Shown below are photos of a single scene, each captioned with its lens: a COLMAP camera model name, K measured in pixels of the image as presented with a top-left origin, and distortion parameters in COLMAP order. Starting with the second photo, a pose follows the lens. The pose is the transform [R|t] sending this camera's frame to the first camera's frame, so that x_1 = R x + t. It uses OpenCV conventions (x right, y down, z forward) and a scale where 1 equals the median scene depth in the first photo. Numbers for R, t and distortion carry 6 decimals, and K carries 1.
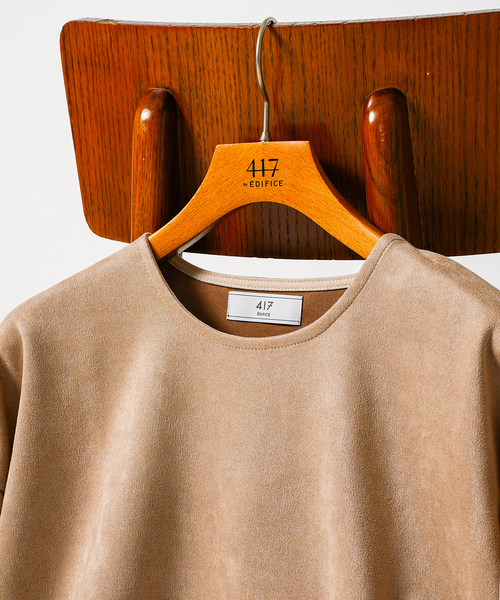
lens RADIAL K [[1509.4, 0, 267.3], [0, 1509.4, 319.5], [0, 0, 1]] dist [0.206202, 0.000000]
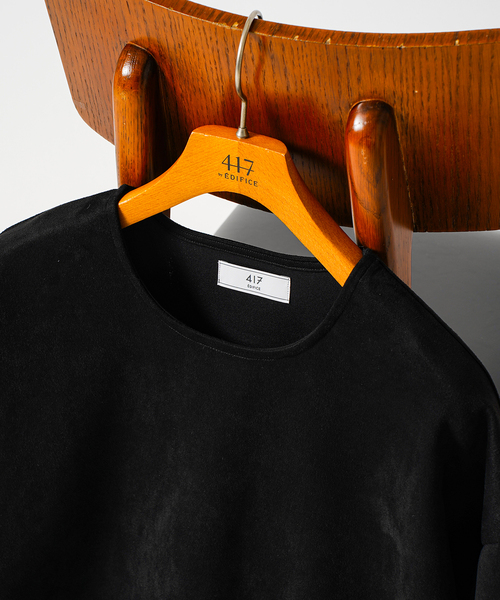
lens RADIAL K [[1934.5, 0, 249.5], [0, 1934.5, 299.2], [0, 0, 1]] dist [0.468419, 0.000000]
pose [[0.995893, 0.033454, -0.084127, 0.107067], [0.012481, 0.869619, 0.493566, -0.635171], [0.089671, -0.492589, 0.865630, -0.111009]]
